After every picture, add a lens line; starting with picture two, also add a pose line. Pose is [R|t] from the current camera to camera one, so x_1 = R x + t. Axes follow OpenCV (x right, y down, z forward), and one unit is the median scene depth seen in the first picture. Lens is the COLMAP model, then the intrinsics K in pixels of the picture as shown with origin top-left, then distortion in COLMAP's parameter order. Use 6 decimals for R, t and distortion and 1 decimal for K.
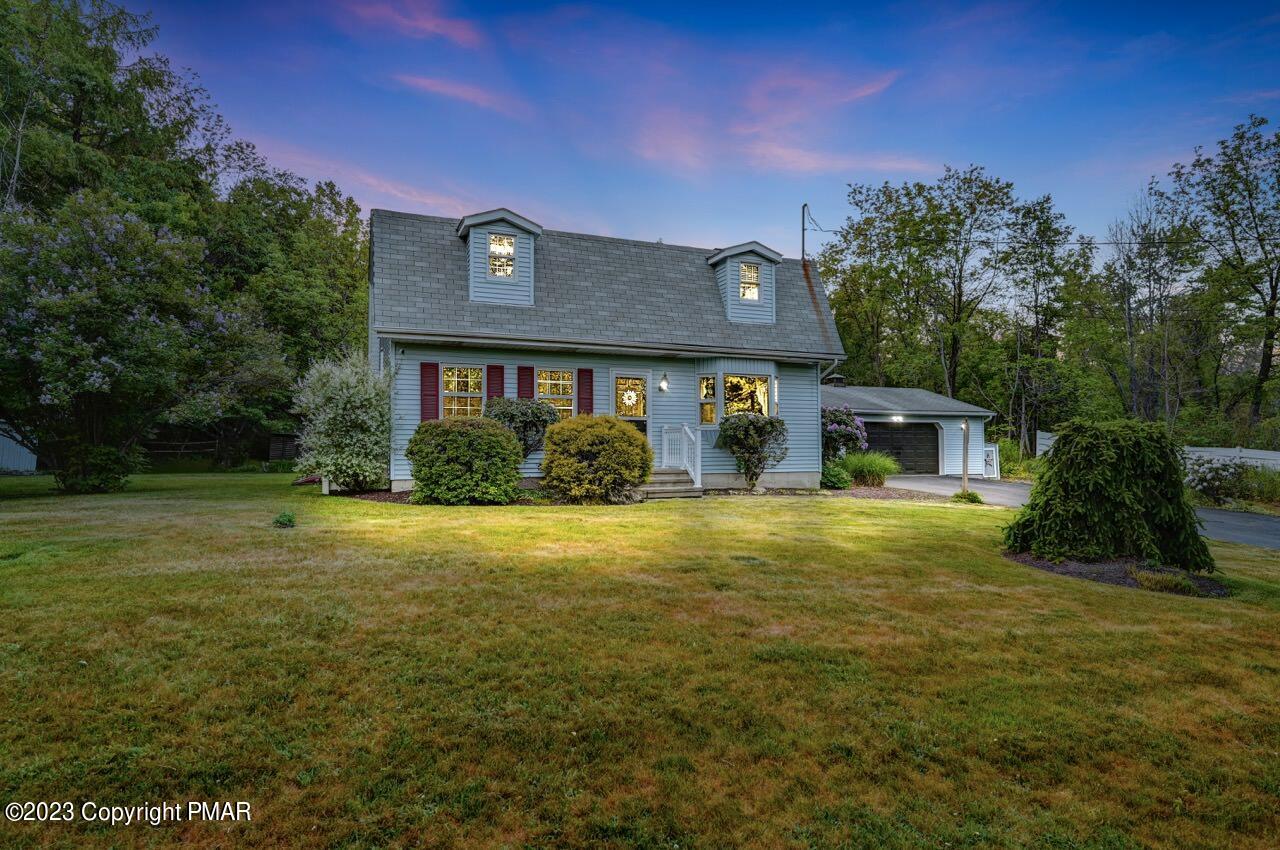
lens RADIAL K [[677.2, 0, 637.7], [0, 677.2, 458.6], [0, 0, 1]] dist [0.000271, 0.000188]
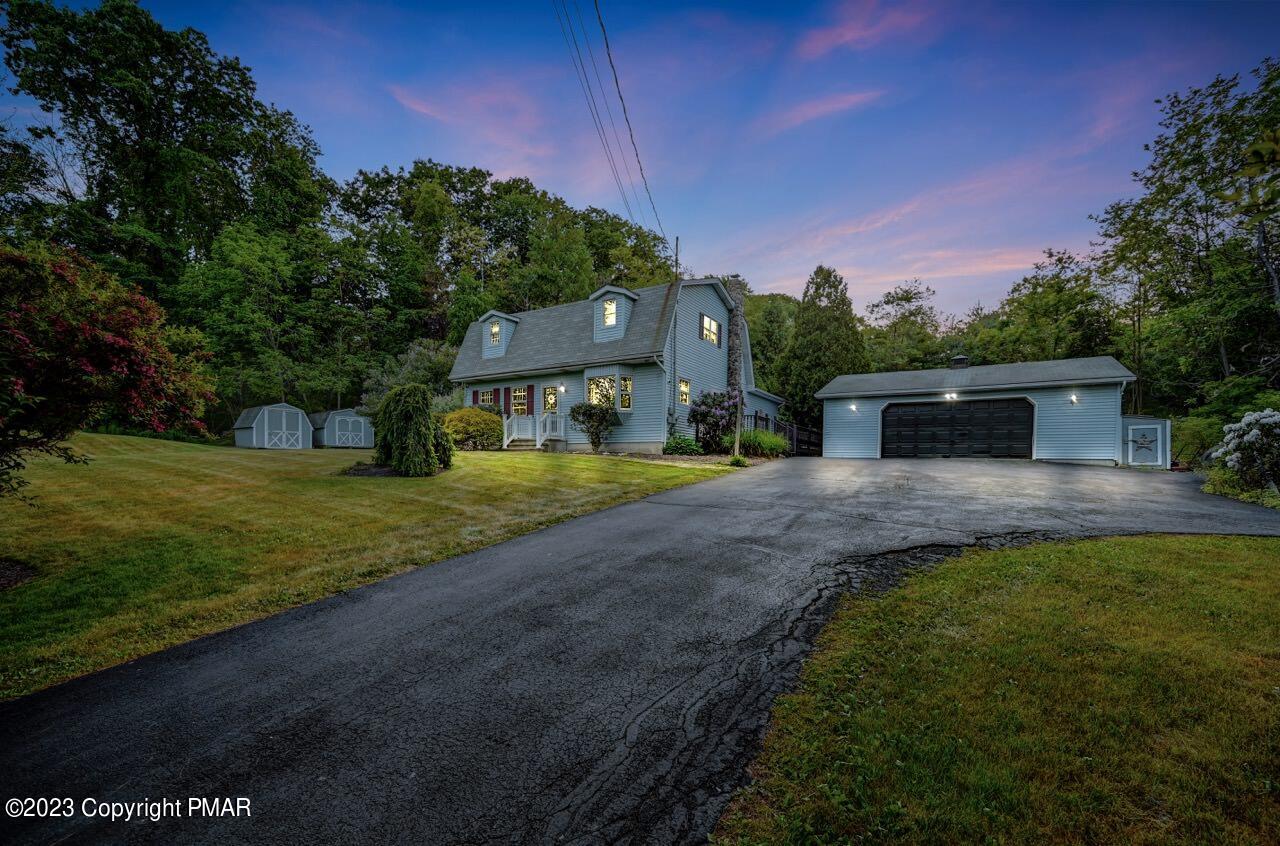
lens RADIAL K [[549.5, 0, 635.4], [0, 549.5, 508.8], [0, 0, 1]] dist [-0.000005, -0.012440]
pose [[0.568659, 0.076078, -0.819048, 1.346062], [-0.023334, 0.996805, 0.076388, 0.081548], [0.822242, -0.024327, 0.568617, 0.391996]]
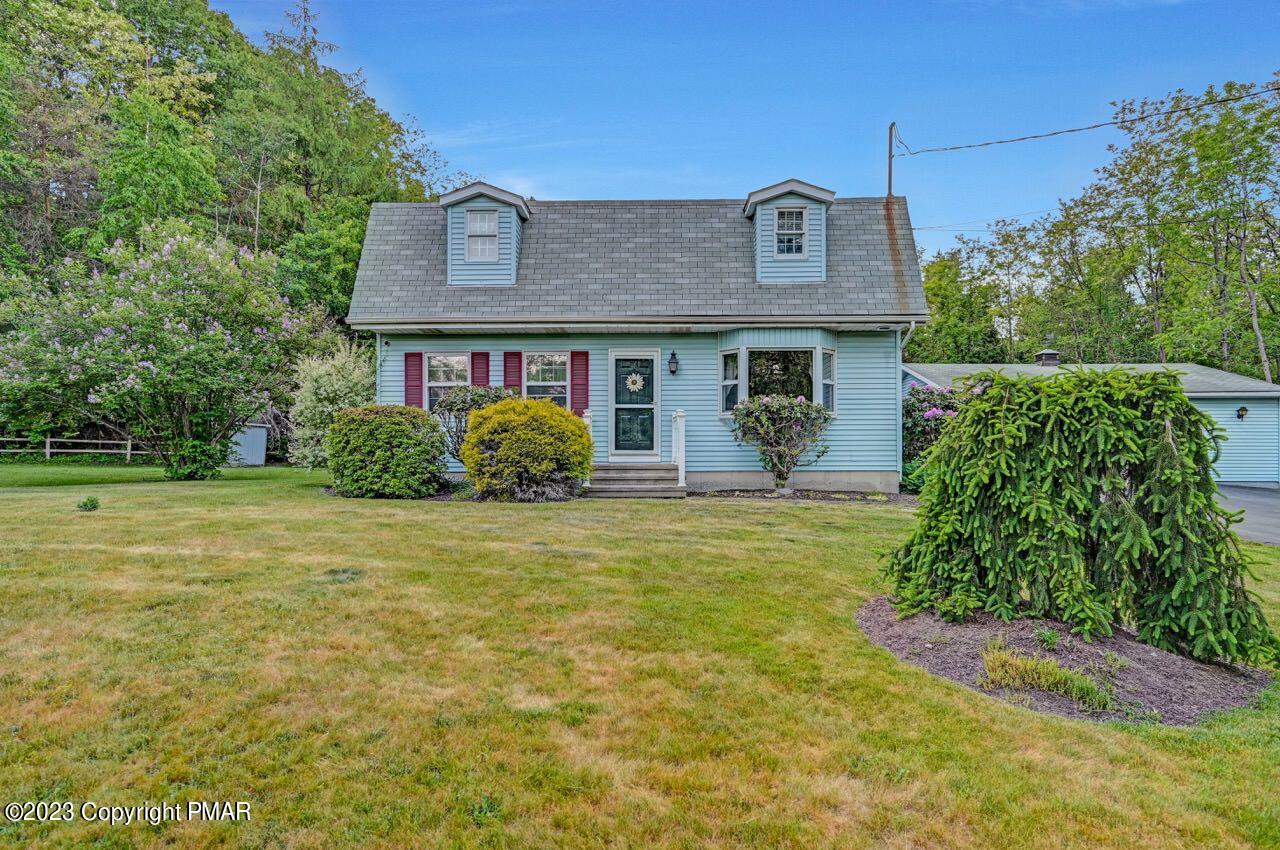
lens RADIAL K [[681.5, 0, 645.0], [0, 681.5, 470.6], [0, 0, 1]] dist [0.001926, 0.001332]
pose [[0.920880, 0.010683, -0.389700, 0.360597], [-0.005467, 0.999880, 0.014491, 0.011255], [0.389808, -0.011214, 0.920828, 0.210159]]
